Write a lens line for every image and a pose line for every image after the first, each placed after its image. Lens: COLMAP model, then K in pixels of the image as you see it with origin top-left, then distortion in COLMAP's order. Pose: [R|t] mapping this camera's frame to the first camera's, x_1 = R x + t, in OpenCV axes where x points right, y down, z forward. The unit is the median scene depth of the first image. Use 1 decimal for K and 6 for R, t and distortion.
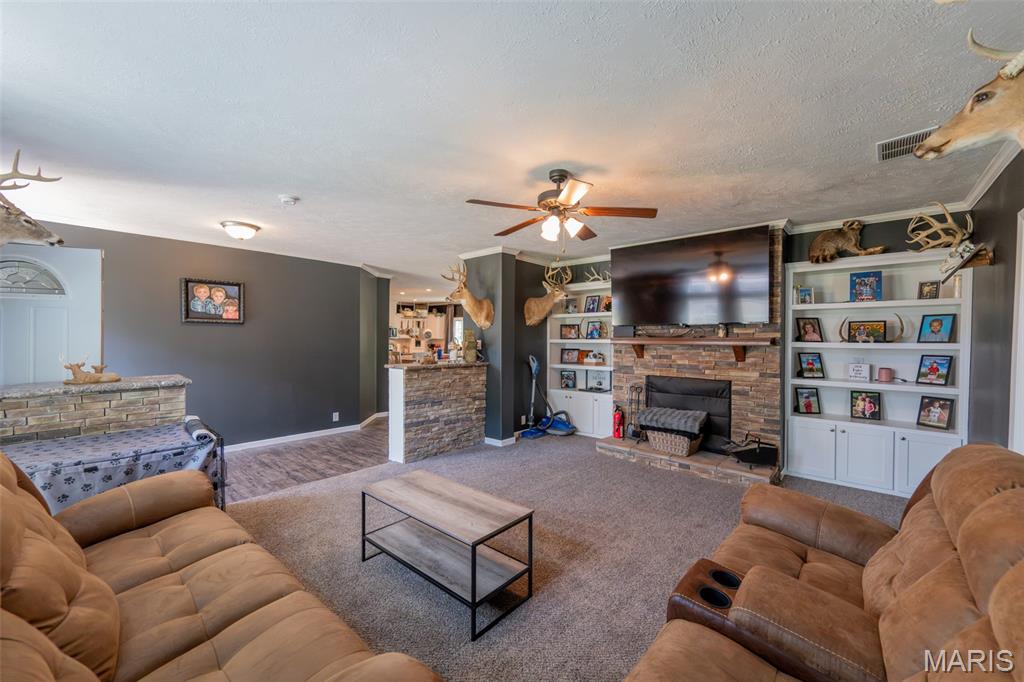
lens RADIAL K [[398.6, 0, 515.8], [0, 398.6, 342.3], [0, 0, 1]] dist [-0.000361, 0.000023]
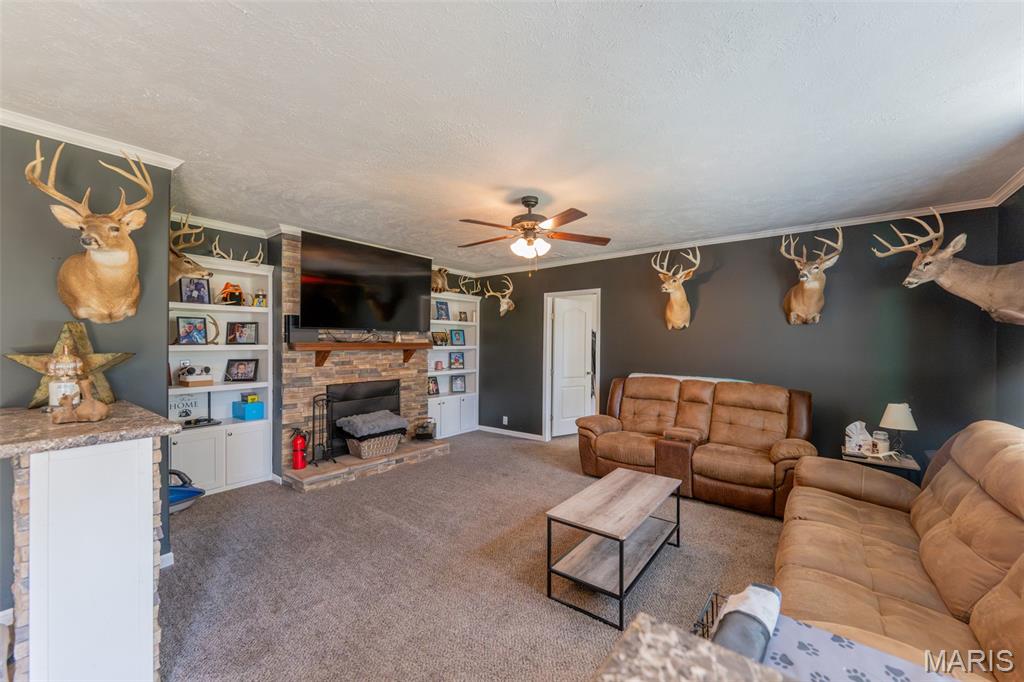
lens RADIAL K [[398.6, 0, 517.9], [0, 398.6, 342.0], [0, 0, 1]] dist [-0.000361, 0.000023]
pose [[-0.068657, -0.001361, 0.997639, -0.655711], [0.007651, 0.999969, 0.001891, -0.013064], [-0.997611, 0.007763, -0.068645, 0.714159]]
